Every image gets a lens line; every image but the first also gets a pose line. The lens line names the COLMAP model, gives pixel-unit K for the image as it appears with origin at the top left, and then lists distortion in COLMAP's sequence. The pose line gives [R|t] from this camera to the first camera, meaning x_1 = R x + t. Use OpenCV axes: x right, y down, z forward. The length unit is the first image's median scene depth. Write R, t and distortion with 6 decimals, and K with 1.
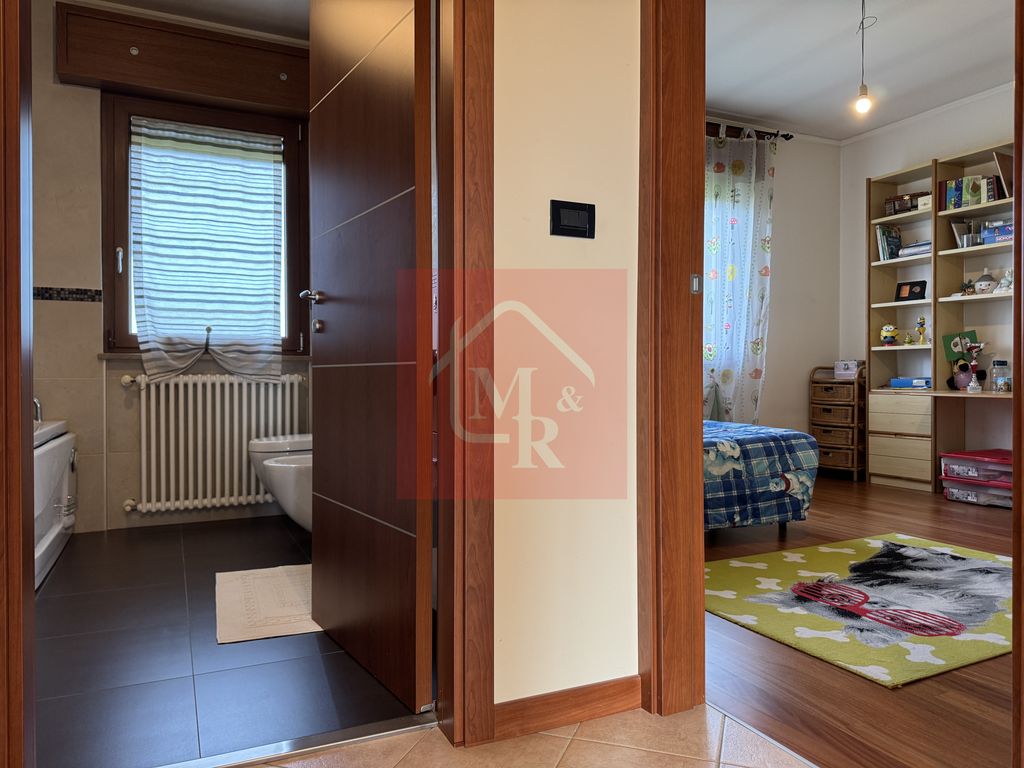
lens RADIAL K [[719.4, 0, 506.8], [0, 719.4, 384.9], [0, 0, 1]] dist [0.048346, -0.065316]
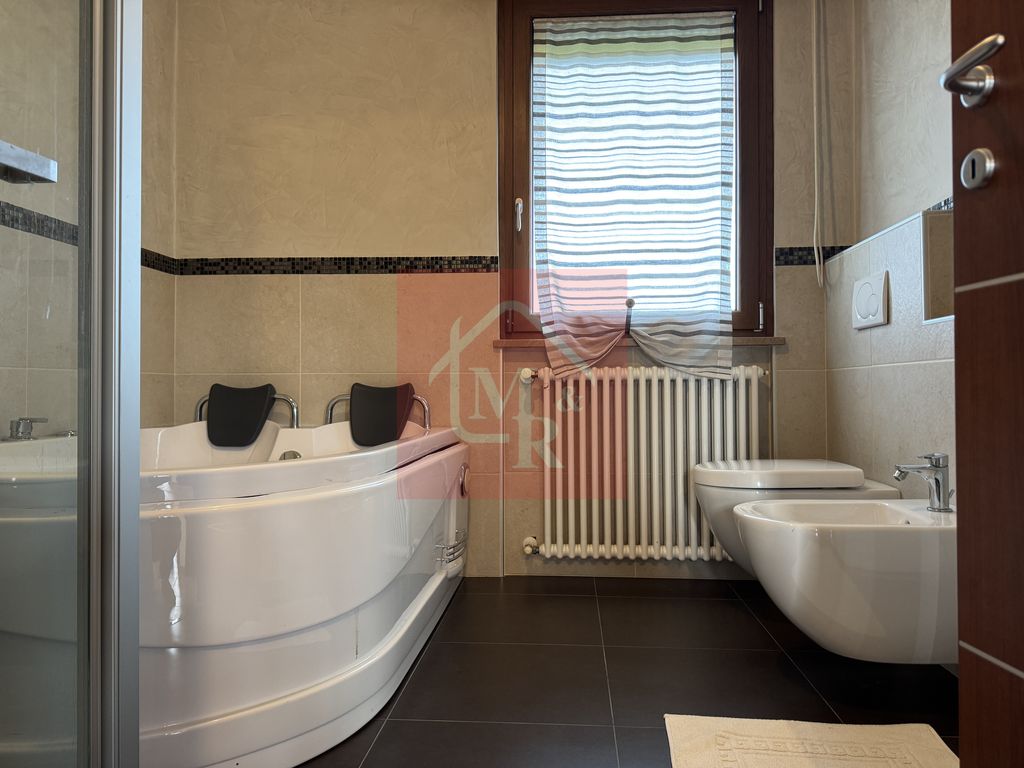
lens RADIAL K [[719.4, 0, 502.7], [0, 719.4, 389.0], [0, 0, 1]] dist [0.048346, -0.065316]
pose [[0.863312, -0.005110, -0.504644, -0.171744], [-0.002190, 0.999901, -0.013871, 0.017508], [0.504665, 0.013080, 0.863216, 0.347546]]
